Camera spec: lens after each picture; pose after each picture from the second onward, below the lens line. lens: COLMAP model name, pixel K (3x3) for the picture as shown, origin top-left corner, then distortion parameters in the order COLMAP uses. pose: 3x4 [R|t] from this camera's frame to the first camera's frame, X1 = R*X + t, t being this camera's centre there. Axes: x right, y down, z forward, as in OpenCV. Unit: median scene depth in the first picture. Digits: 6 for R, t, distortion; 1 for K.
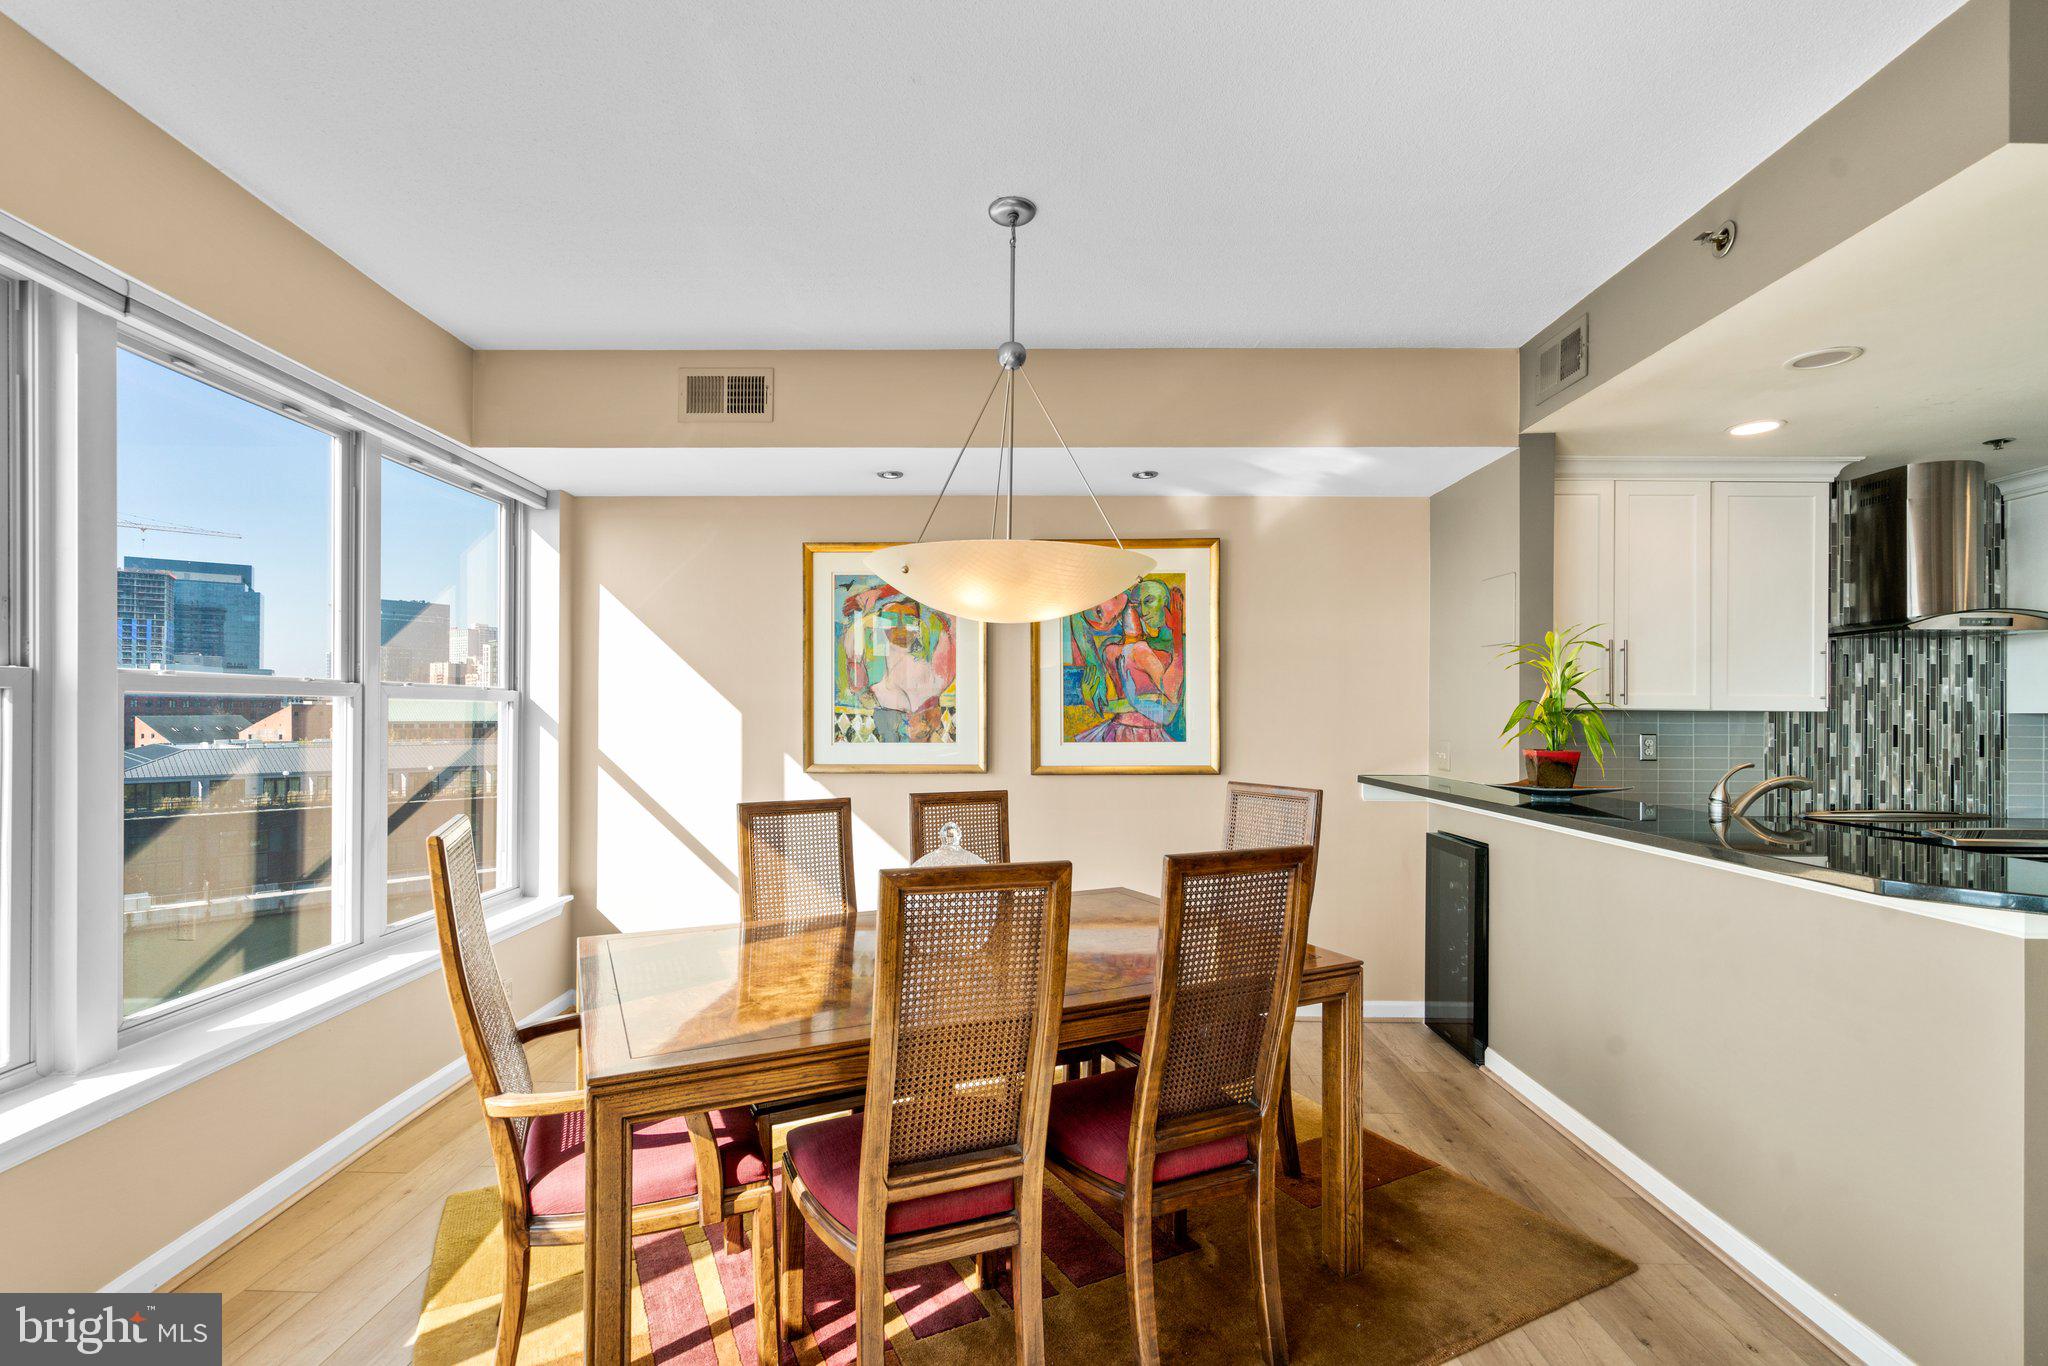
lens RADIAL K [[933.3, 0, 1029.6], [0, 933.3, 708.1], [0, 0, 1]] dist [-0.001950, 0.000872]
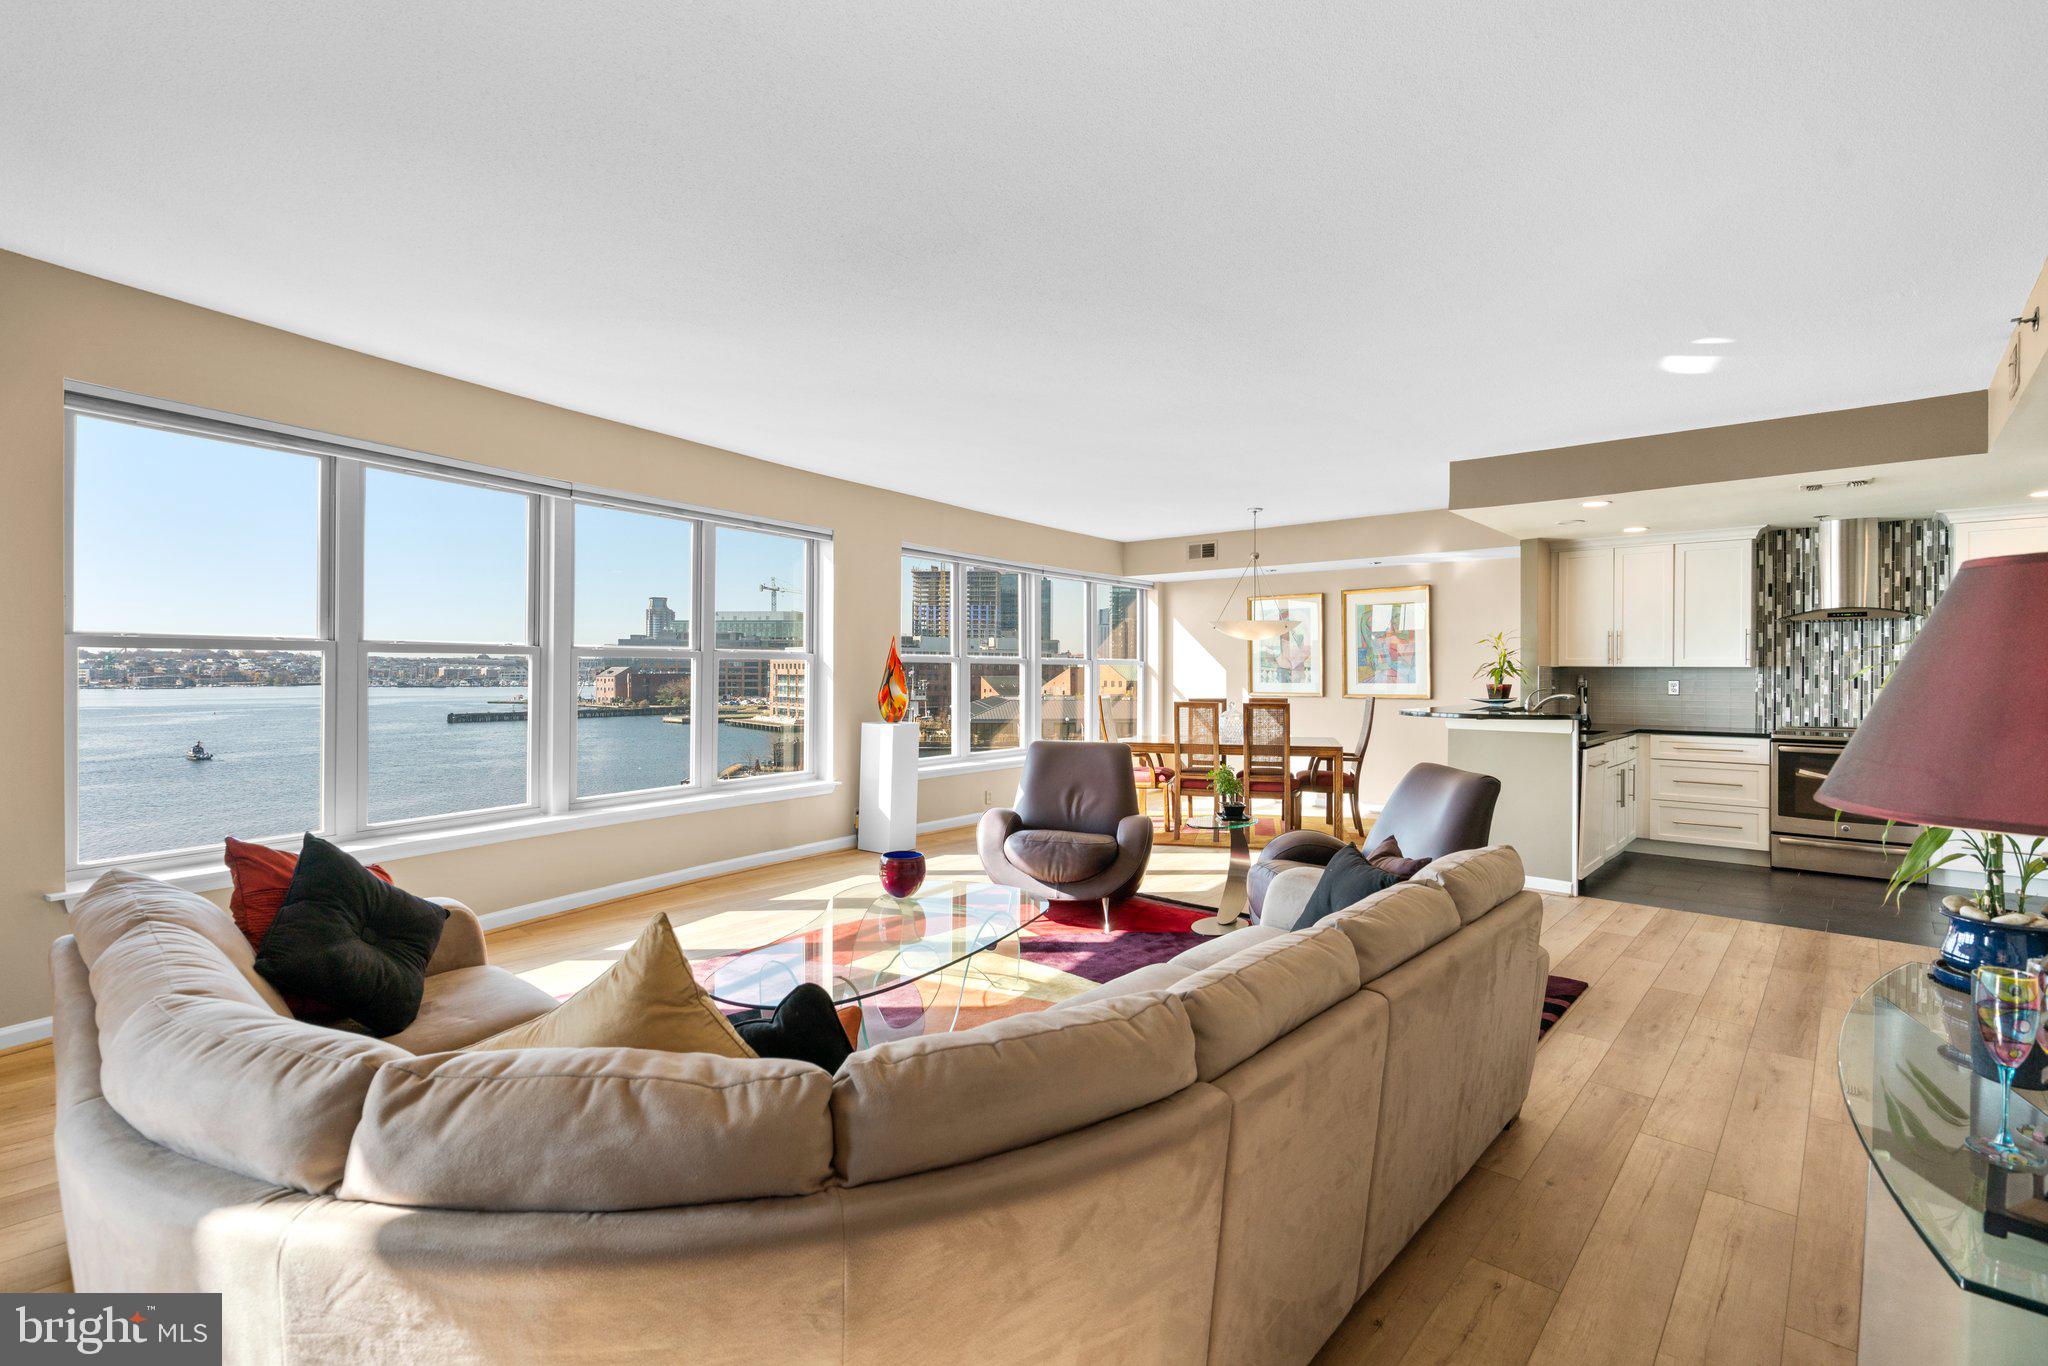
lens RADIAL K [[936.1, 0, 1016.3], [0, 936.1, 671.1], [0, 0, 1]] dist [-0.001064, 0.000167]
pose [[0.747084, -0.001845, -0.664728, 0.918123], [0.003485, 0.999993, 0.001141, 0.004035], [0.664721, -0.003169, 0.747085, -1.179367]]
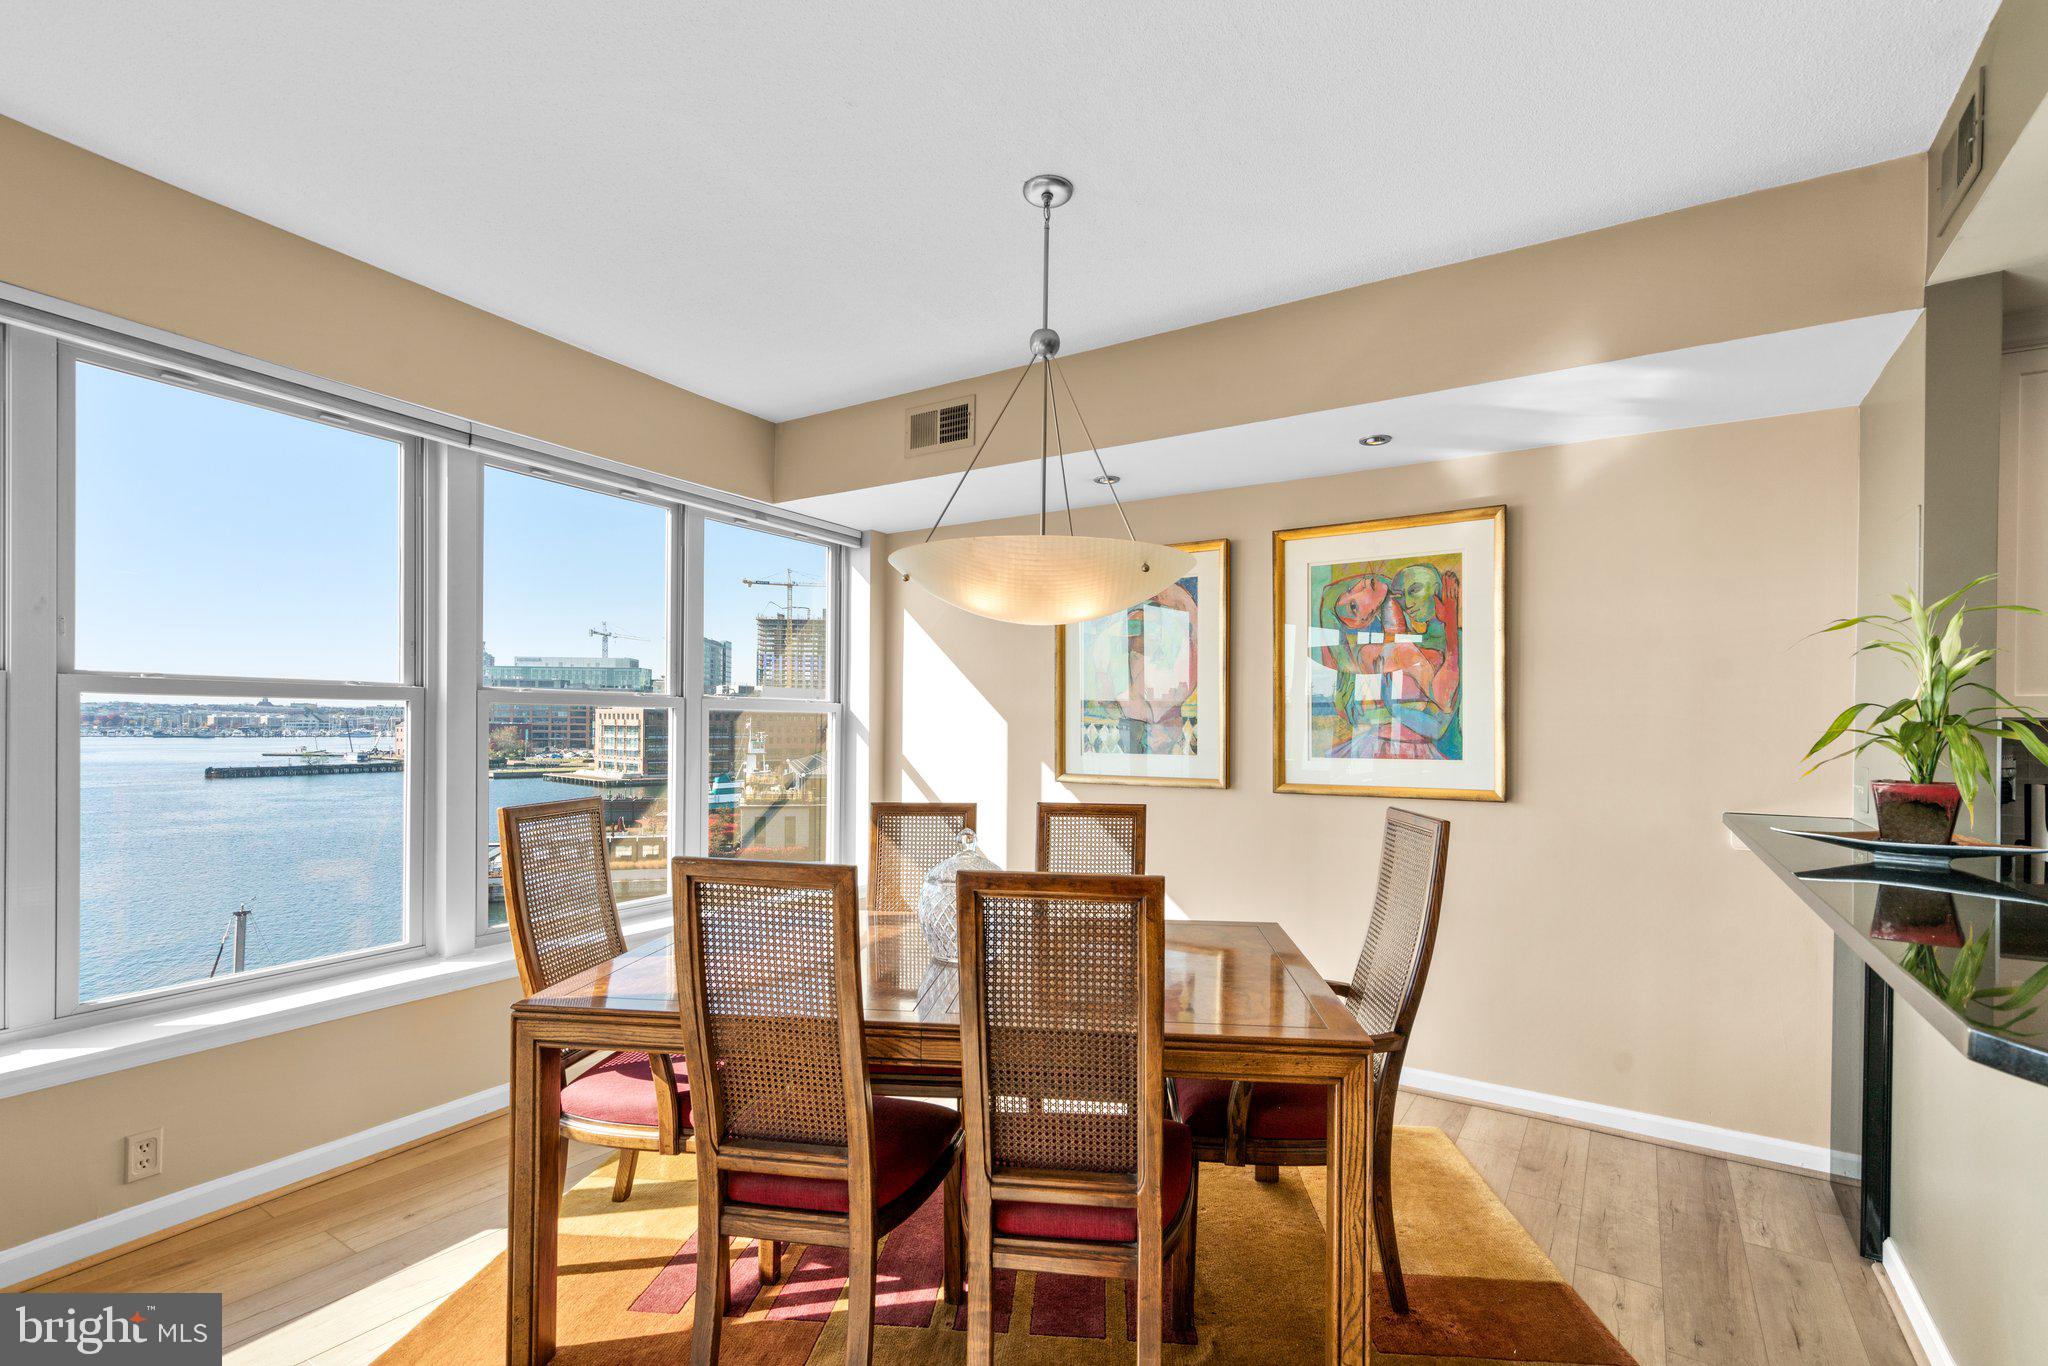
lens RADIAL K [[949.1, 0, 1027.1], [0, 949.1, 727.9], [0, 0, 1]] dist [-0.001089, 0.000950]
pose [[0.848406, 0.005946, -0.529313, 0.295785], [-0.003693, 0.999979, 0.005314, 0.005143], [0.529333, -0.002554, 0.848410, 0.104035]]
